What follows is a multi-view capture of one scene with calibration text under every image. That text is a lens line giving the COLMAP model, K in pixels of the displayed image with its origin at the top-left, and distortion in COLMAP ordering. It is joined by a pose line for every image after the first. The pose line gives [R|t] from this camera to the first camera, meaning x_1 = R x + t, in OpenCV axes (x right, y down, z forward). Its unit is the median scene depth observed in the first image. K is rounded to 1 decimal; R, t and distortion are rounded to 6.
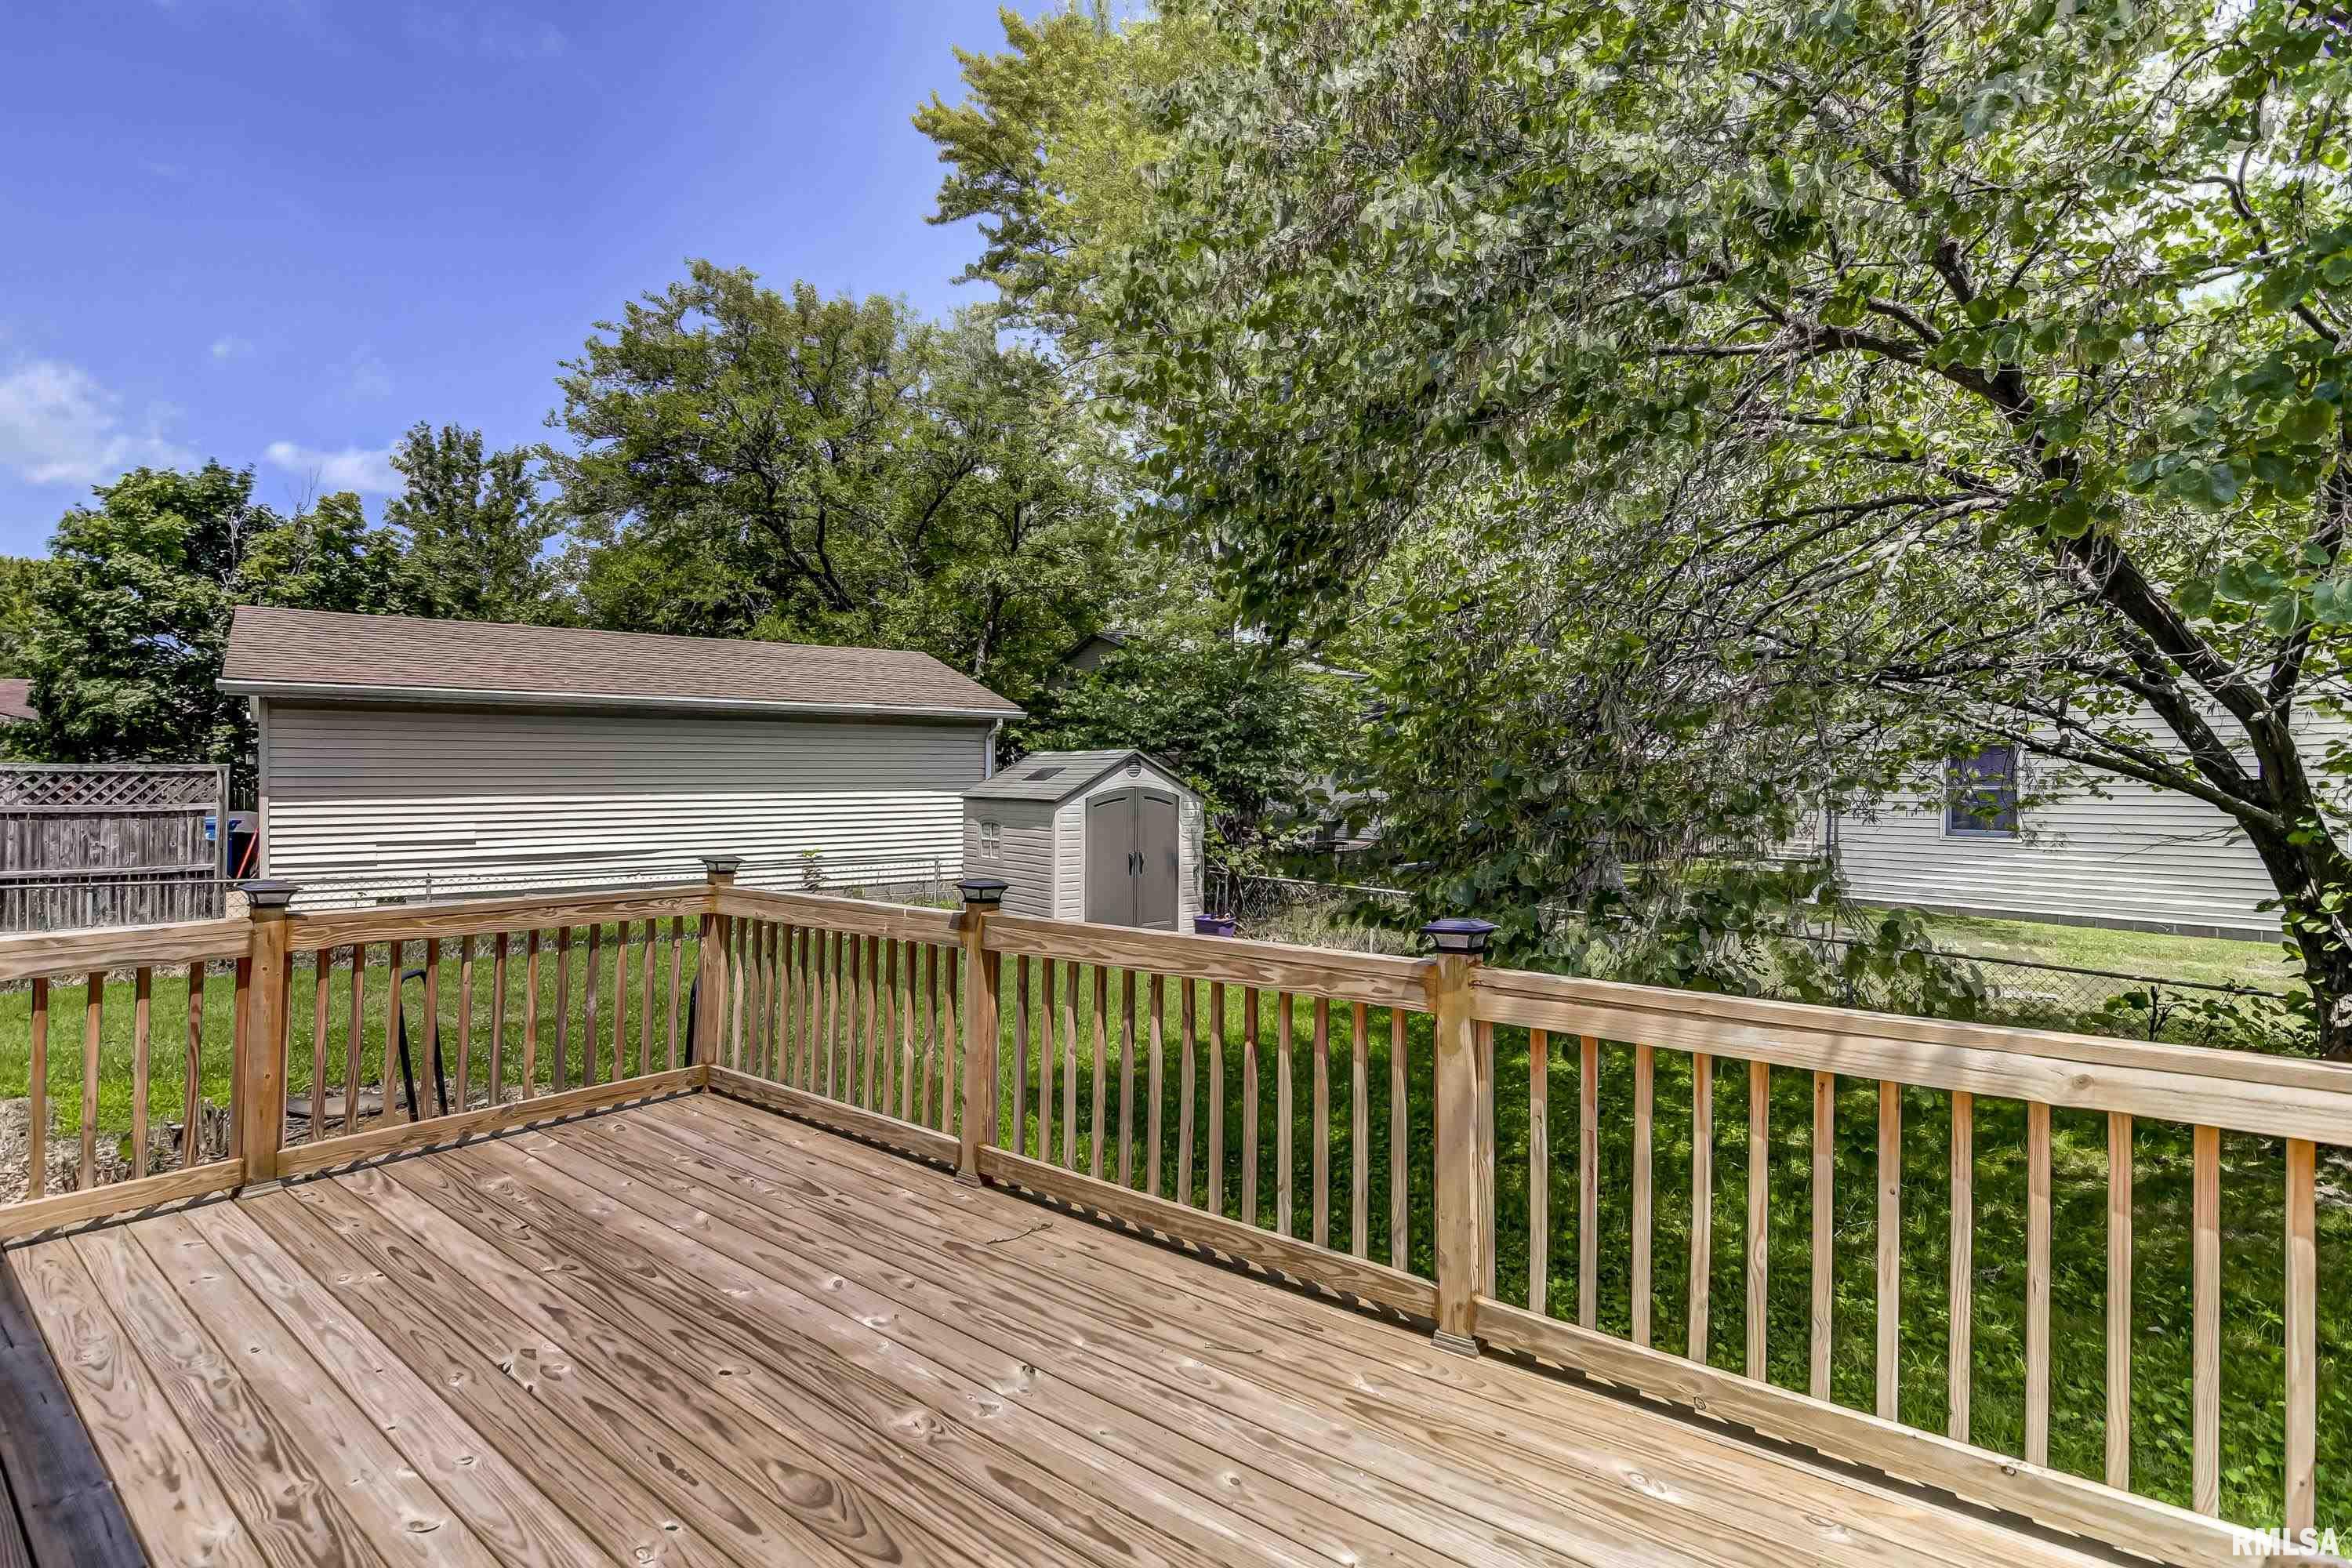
lens RADIAL K [[1129.1, 0, 1134.3], [0, 1129.1, 787.4], [0, 0, 1]] dist [0.005559, 0.000108]
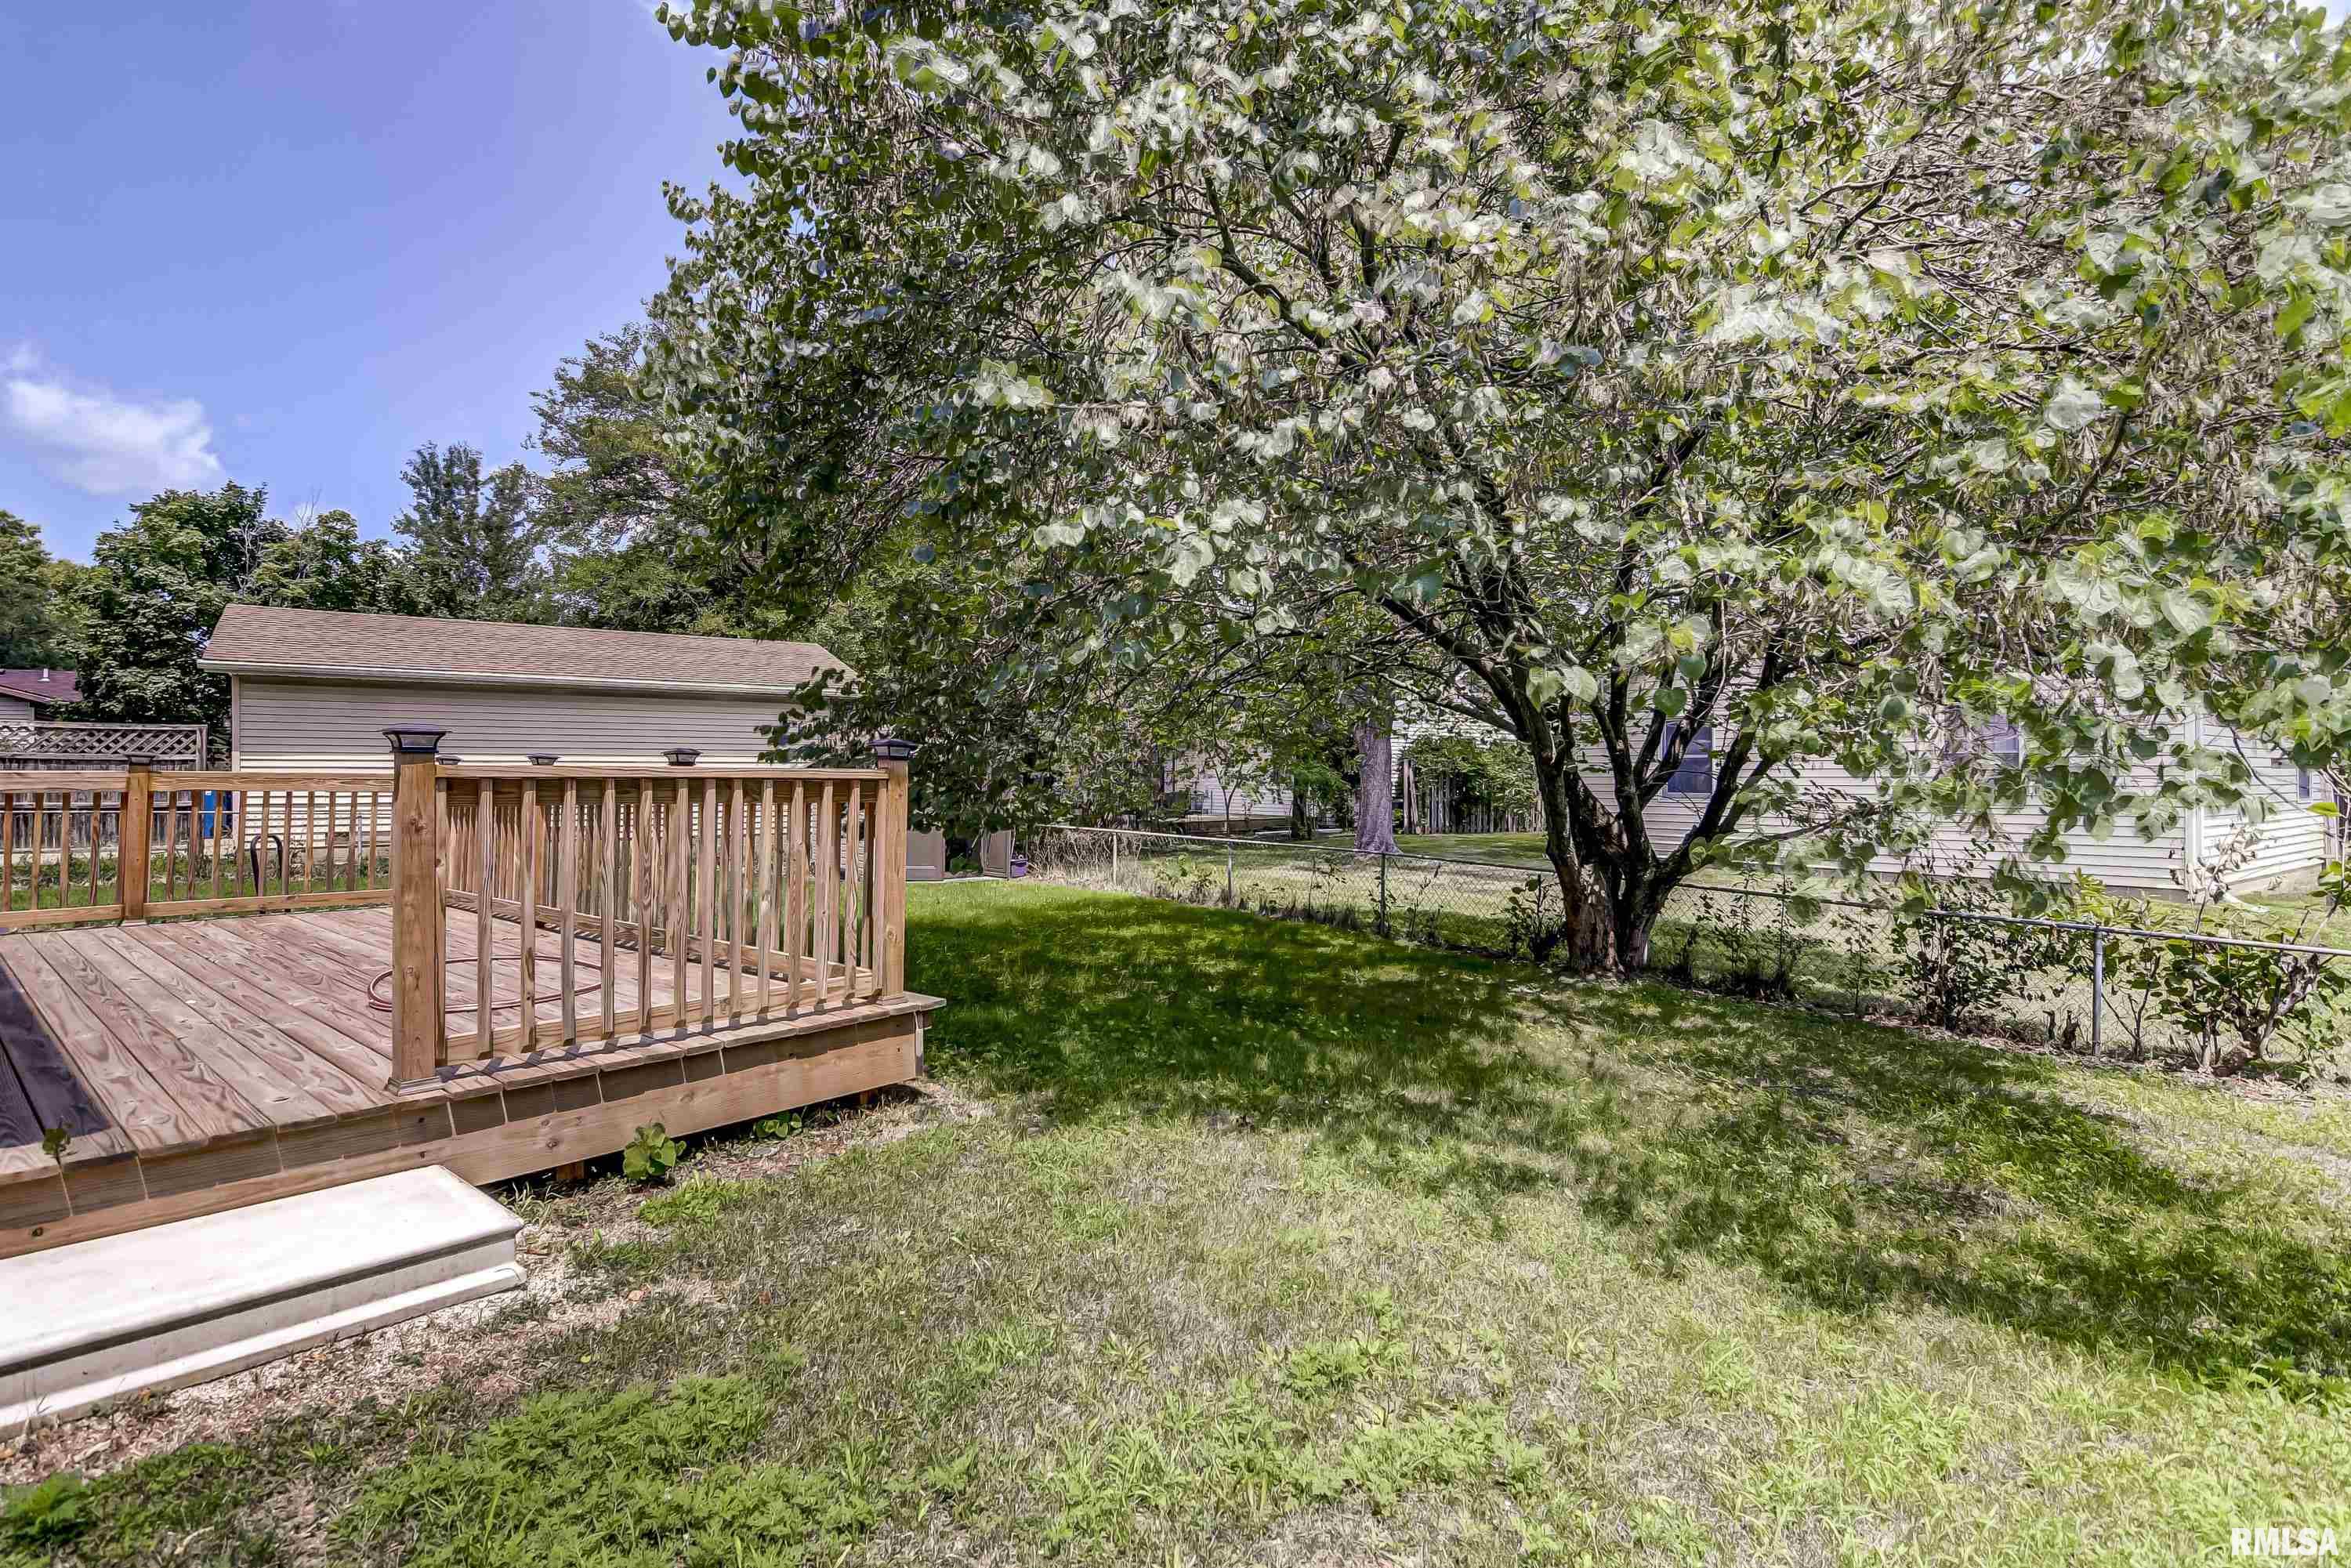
lens RADIAL K [[1131.2, 0, 1169.7], [0, 1131.2, 780.3], [0, 0, 1]] dist [0.013685, -0.011099]
pose [[0.999793, -0.002160, -0.020216, 0.184959], [0.002061, 0.999986, -0.004928, 0.028498], [0.020226, 0.004886, 0.999783, -0.157147]]
